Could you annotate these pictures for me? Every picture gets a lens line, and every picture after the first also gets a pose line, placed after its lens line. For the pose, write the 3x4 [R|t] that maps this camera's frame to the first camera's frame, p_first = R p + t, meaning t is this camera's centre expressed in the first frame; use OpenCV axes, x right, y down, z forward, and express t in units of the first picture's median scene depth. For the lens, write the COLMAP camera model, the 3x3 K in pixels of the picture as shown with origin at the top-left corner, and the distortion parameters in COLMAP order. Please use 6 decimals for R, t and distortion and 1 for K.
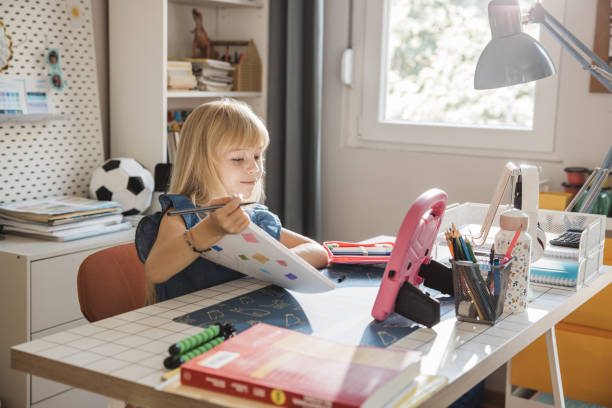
lens RADIAL K [[865.6, 0, 306.0], [0, 865.6, 204.0], [0, 0, 1]] dist [0.099200, 0.041907]
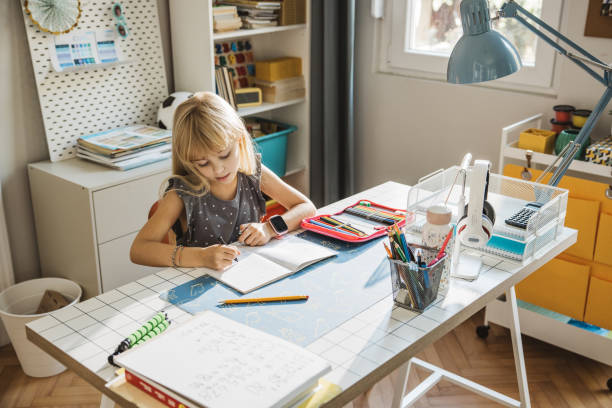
lens RADIAL K [[720.9, 0, 309.5], [0, 720.9, 209.0], [0, 0, 1]] dist [0.032222, 0.051130]
pose [[0.986385, 0.034686, -0.160752, 0.142047], [0.000902, 0.976348, 0.216202, -0.115651], [0.164449, -0.213404, 0.963024, 0.022076]]
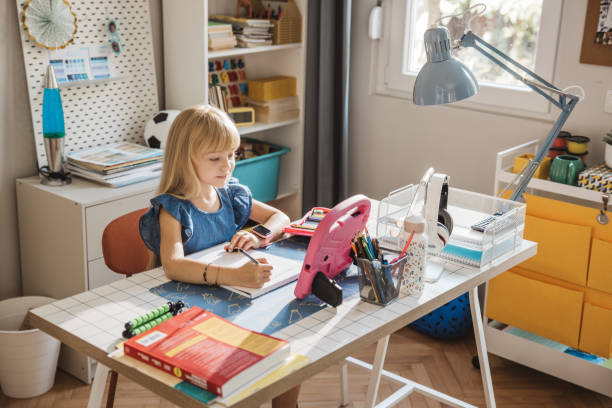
lens RADIAL K [[865.6, 0, 306.0], [0, 865.6, 204.0], [0, 0, 1]] dist [0.099200, 0.041907]
pose [[0.987483, 0.045416, -0.151049, 0.162464], [-0.020606, 0.986588, 0.161927, -0.126835], [0.156377, -0.156788, 0.975174, -0.157095]]
